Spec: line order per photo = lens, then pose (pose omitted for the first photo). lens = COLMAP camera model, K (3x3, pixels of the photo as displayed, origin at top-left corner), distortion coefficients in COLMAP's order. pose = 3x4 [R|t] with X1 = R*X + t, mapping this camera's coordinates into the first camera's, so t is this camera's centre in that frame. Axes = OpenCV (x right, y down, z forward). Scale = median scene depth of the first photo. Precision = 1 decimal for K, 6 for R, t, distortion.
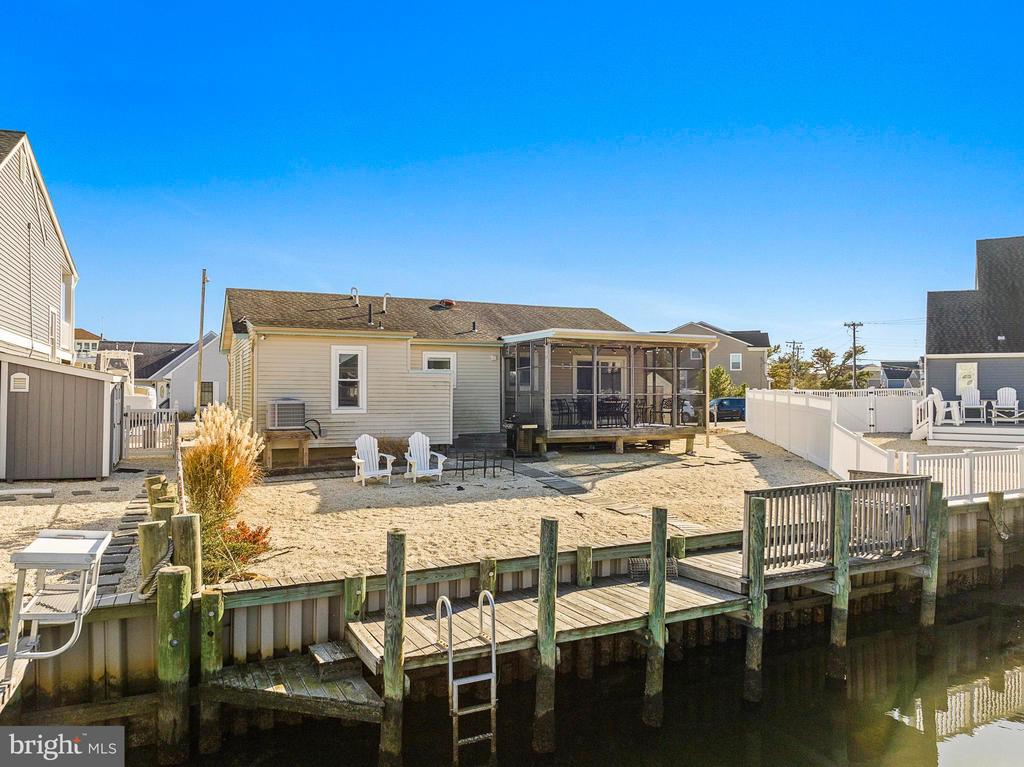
lens RADIAL K [[720.3, 0, 512.0], [0, 720.3, 383.5], [0, 0, 1]] dist [-0.032554, -0.008888]
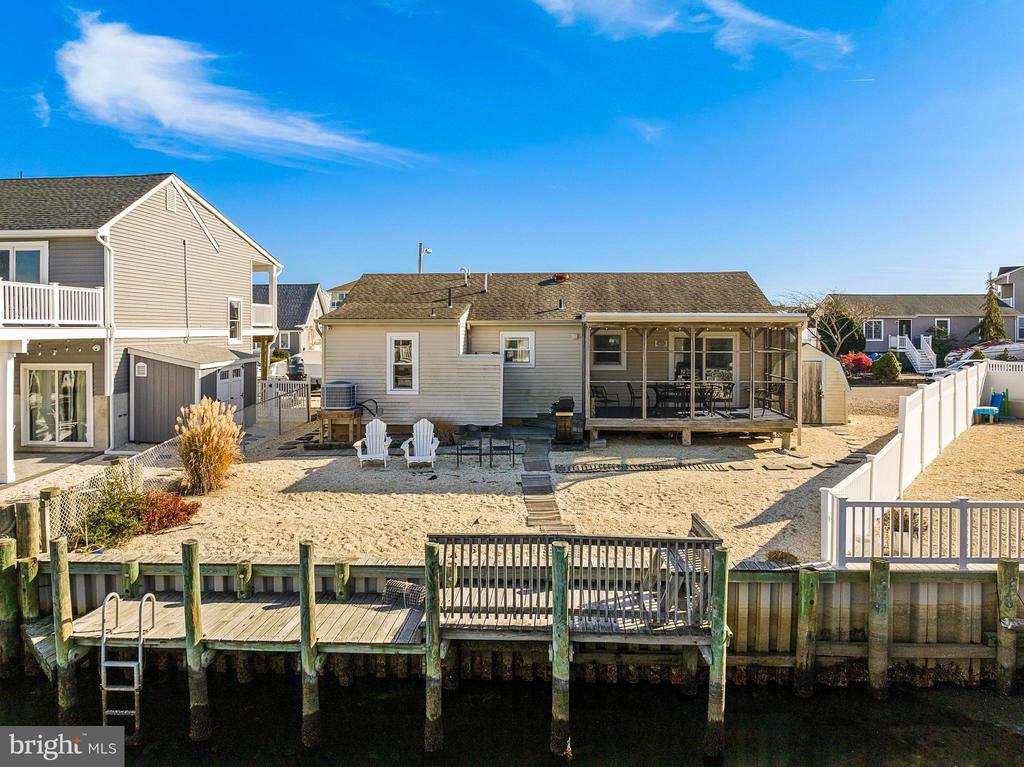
lens RADIAL K [[737.0, 0, 510.8], [0, 737.0, 331.0], [0, 0, 1]] dist [-0.034426, 0.001587]
pose [[0.878129, 0.001332, -0.478422, 0.468865], [0.006637, 0.999866, 0.014965, -0.072811], [0.478378, -0.016317, 0.878003, 0.096149]]
